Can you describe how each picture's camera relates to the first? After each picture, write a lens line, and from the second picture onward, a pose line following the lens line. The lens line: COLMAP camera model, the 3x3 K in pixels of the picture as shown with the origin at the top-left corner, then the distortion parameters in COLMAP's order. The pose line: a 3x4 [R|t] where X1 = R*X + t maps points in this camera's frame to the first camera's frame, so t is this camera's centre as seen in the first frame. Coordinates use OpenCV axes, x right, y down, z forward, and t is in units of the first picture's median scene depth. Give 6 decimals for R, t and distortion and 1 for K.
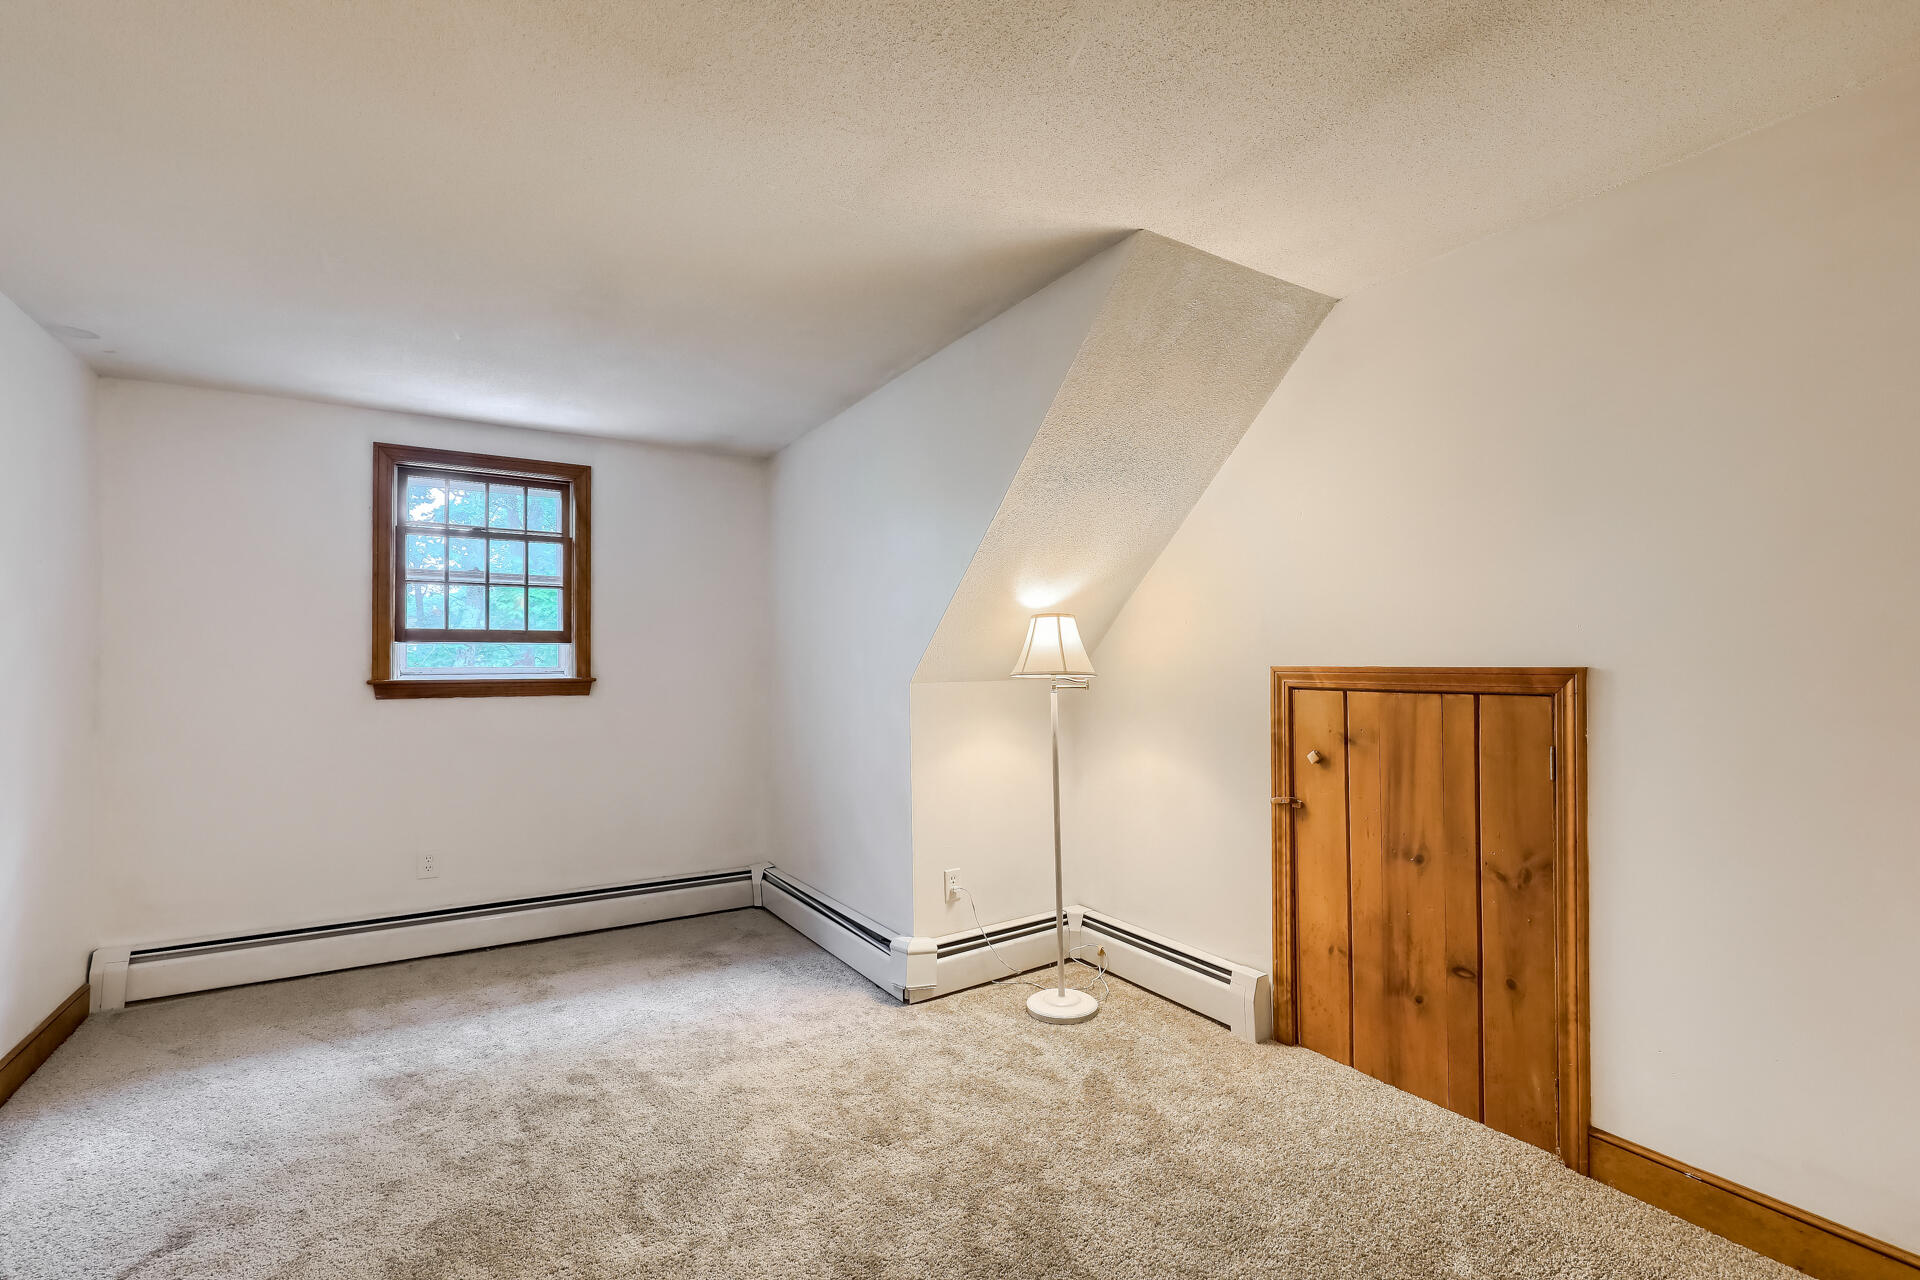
lens RADIAL K [[870.3, 0, 970.2], [0, 870.3, 647.6], [0, 0, 1]] dist [0.001182, -0.000113]
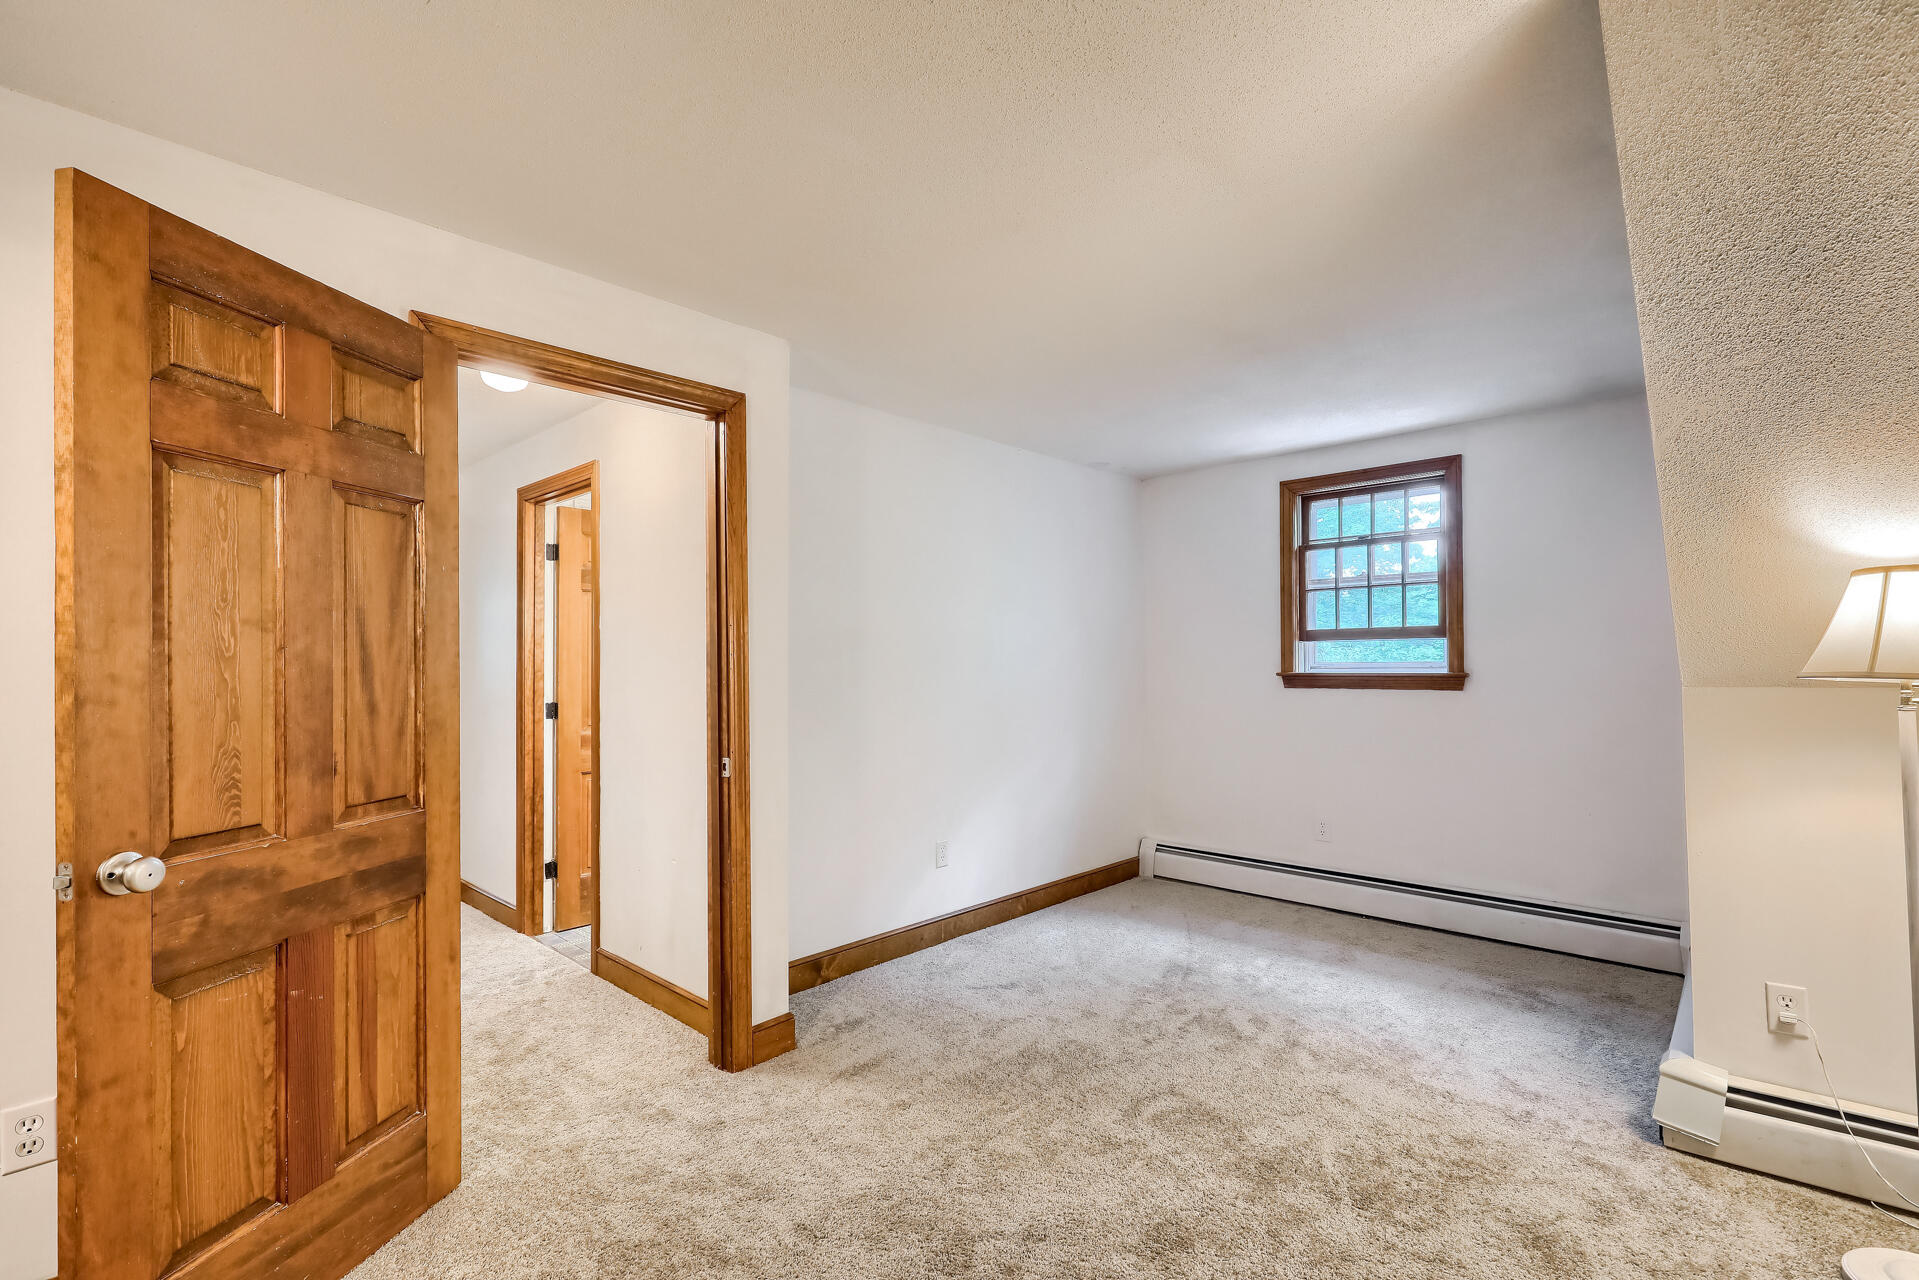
lens RADIAL K [[869.8, 0, 969.4], [0, 869.8, 651.1], [0, 0, 1]] dist [0.001182, -0.000113]
pose [[0.244329, -0.011857, -0.969620, 0.416196], [0.023829, 0.999697, -0.006220, 0.003593], [0.969400, -0.021586, 0.244537, 0.260735]]
